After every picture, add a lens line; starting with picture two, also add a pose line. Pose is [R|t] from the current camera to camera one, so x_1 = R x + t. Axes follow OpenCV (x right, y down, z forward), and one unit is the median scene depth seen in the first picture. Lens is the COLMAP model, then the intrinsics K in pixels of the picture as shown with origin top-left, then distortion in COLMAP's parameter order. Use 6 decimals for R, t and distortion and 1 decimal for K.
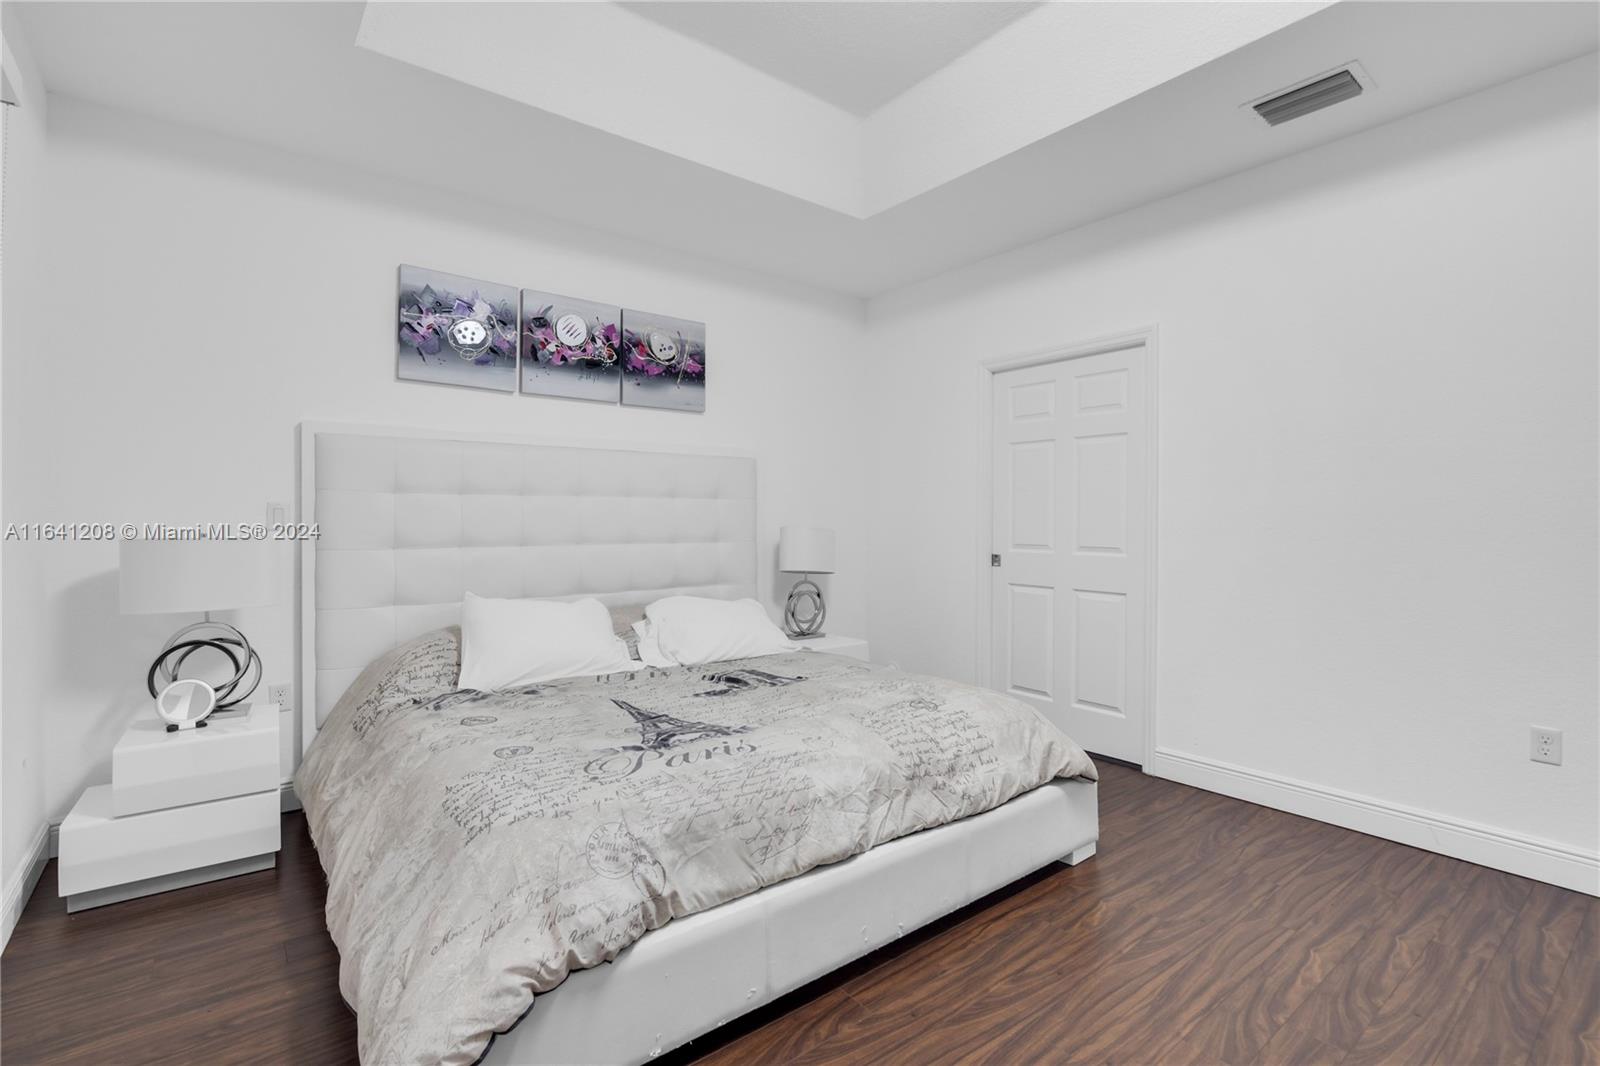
lens RADIAL K [[740.2, 0, 772.3], [0, 740.2, 521.9], [0, 0, 1]] dist [-0.001481, -0.000071]
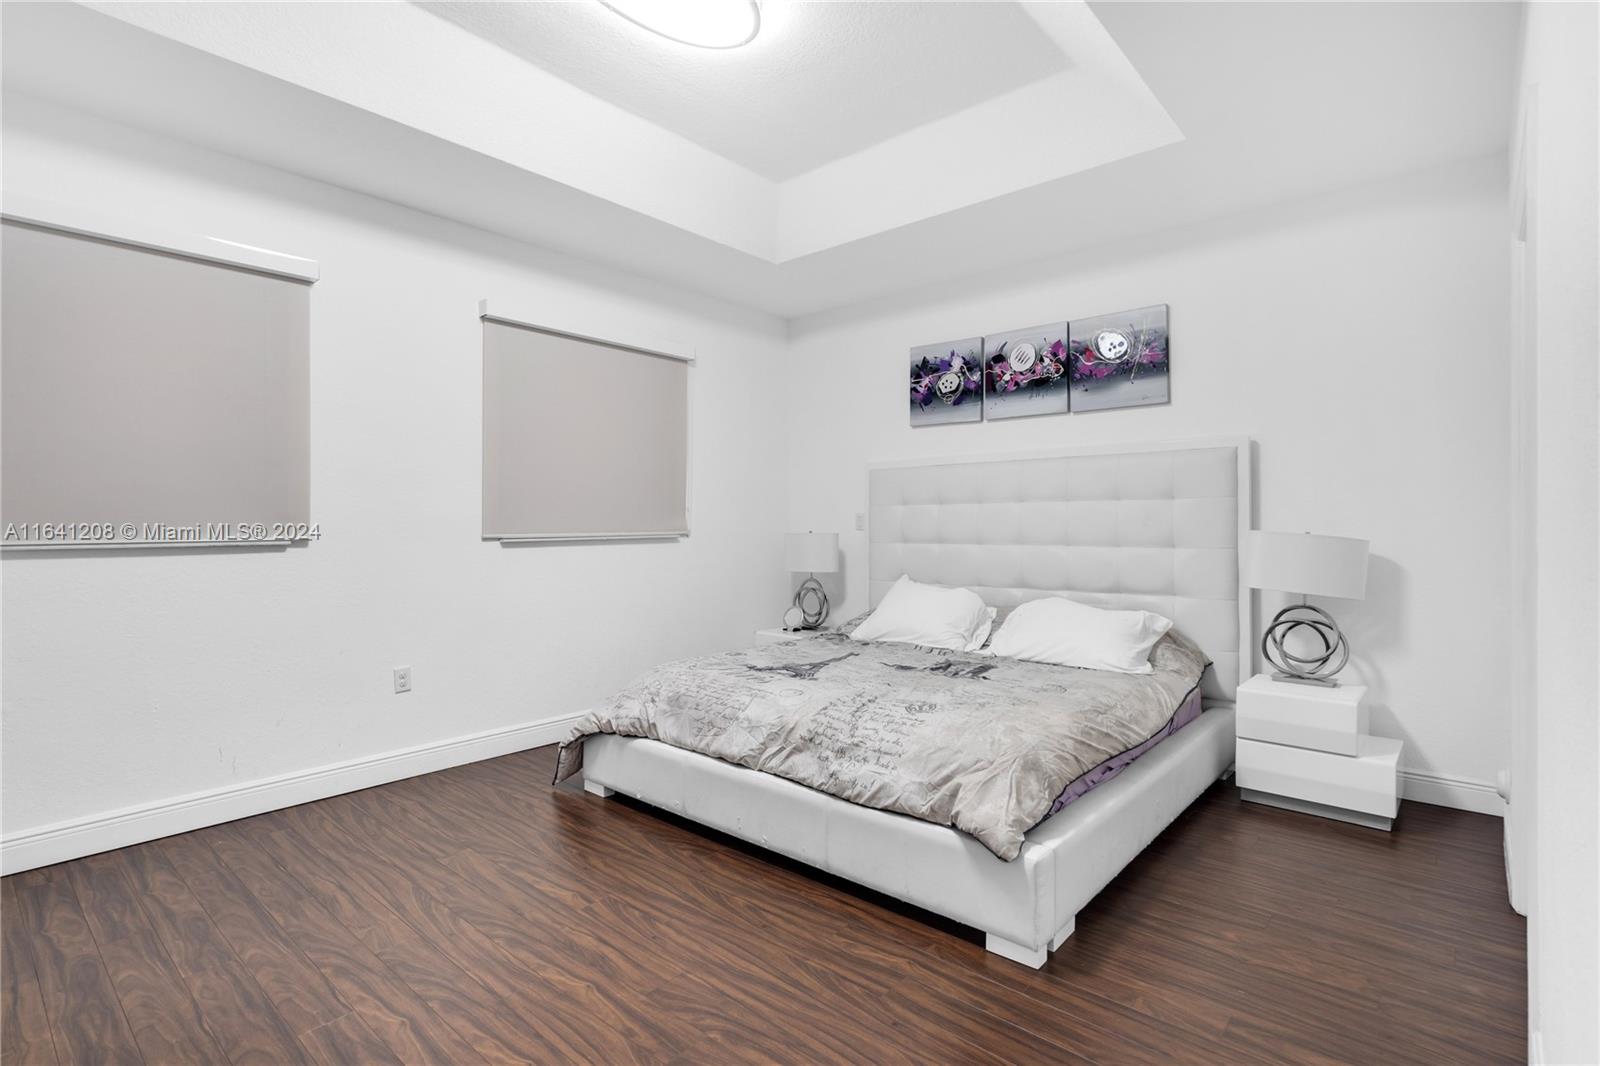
lens RADIAL K [[759.6, 0, 816.8], [0, 759.6, 520.3], [0, 0, 1]] dist [-0.002123, -0.000043]
pose [[0.211035, -0.003024, -0.977474, 0.869345], [0.002563, 0.999993, -0.002540, -0.004660], [0.977475, -0.001970, 0.211042, 0.470355]]
